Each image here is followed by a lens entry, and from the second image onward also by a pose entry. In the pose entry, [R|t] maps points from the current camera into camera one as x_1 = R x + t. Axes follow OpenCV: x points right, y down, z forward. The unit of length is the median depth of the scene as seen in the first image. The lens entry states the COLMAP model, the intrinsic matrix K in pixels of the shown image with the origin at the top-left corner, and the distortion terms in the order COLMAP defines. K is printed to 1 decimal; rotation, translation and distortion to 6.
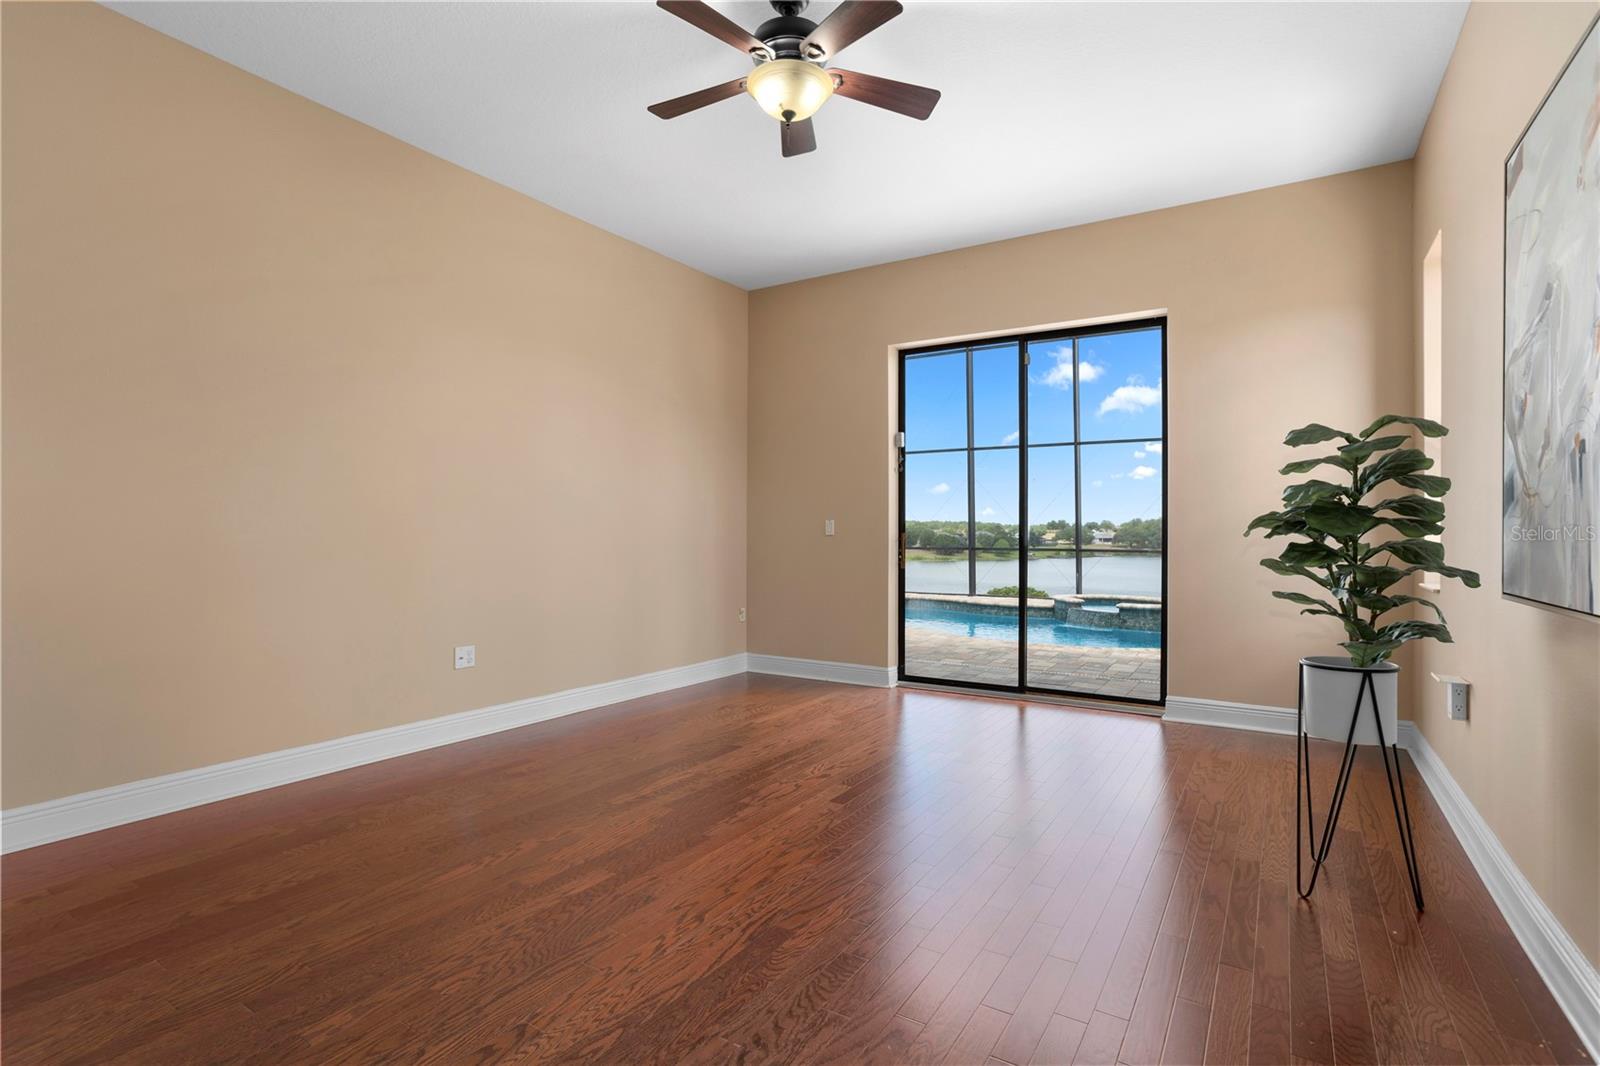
lens RADIAL K [[762.5, 0, 813.1], [0, 762.5, 529.6], [0, 0, 1]] dist [-0.062366, 0.034037]
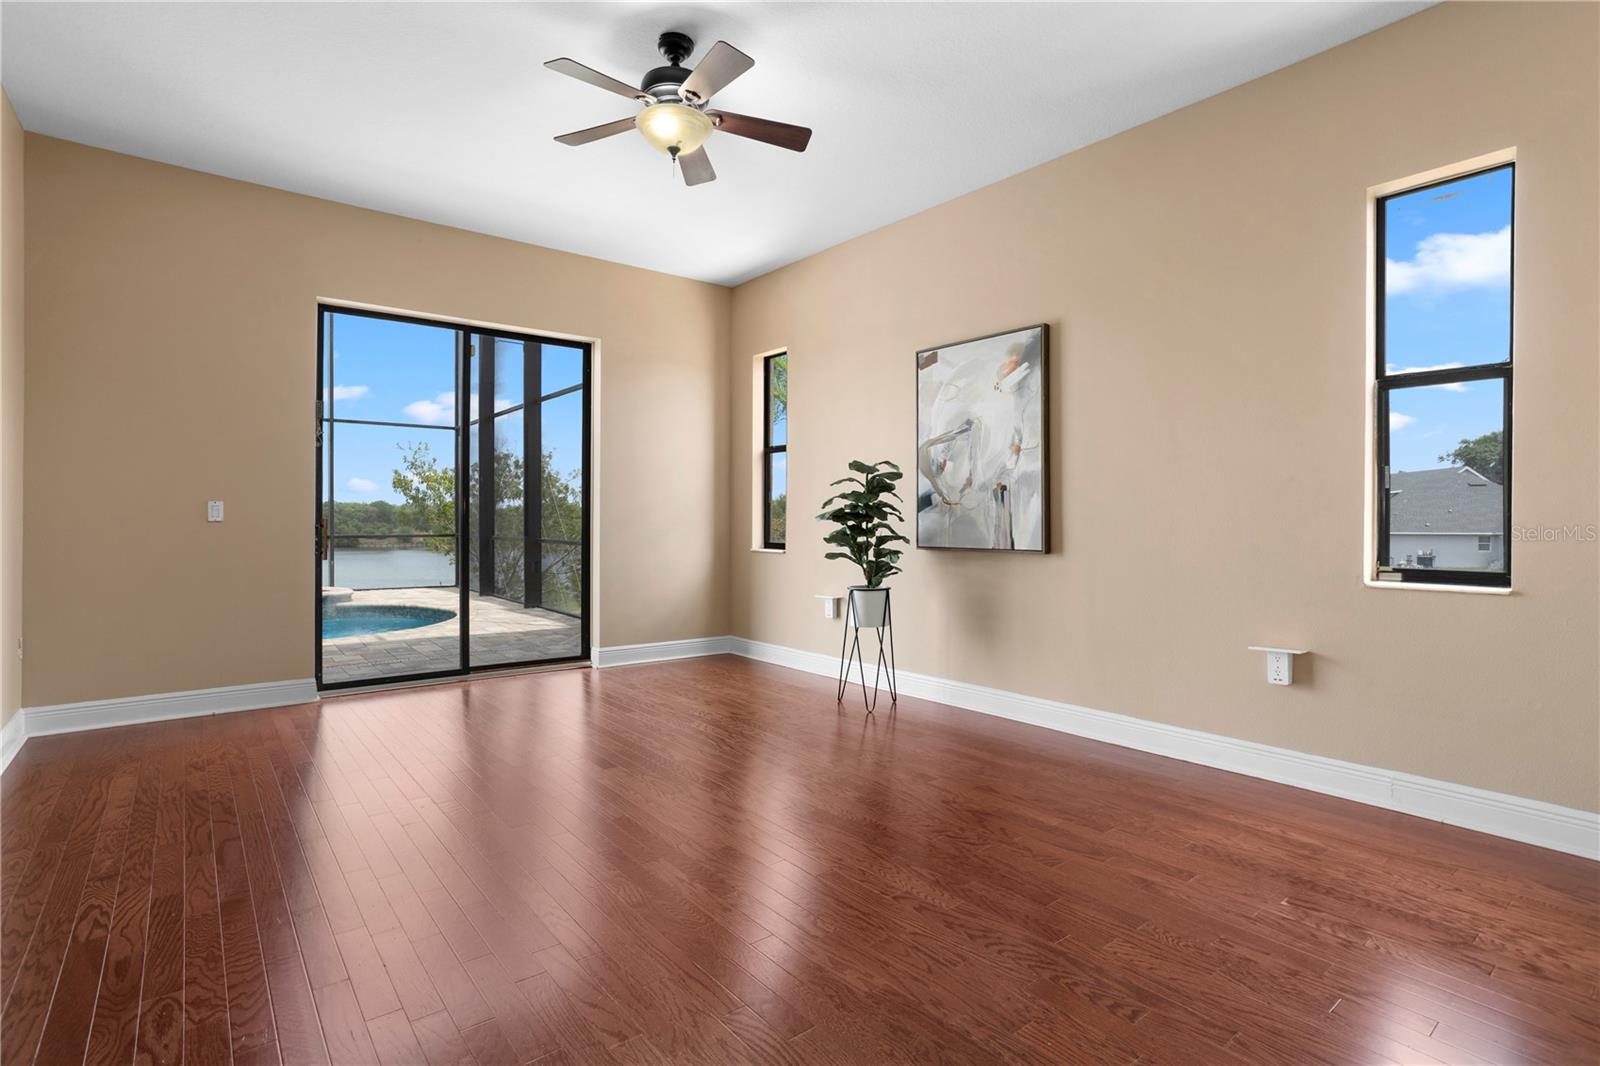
lens RADIAL K [[768.9, 0, 803.4], [0, 768.9, 520.4], [0, 0, 1]] dist [-0.063350, 0.035208]
pose [[0.331464, -0.003472, 0.943462, -0.594465], [-0.006227, 0.999963, 0.005868, -0.002179], [-0.943447, -0.007820, 0.331430, 0.248189]]
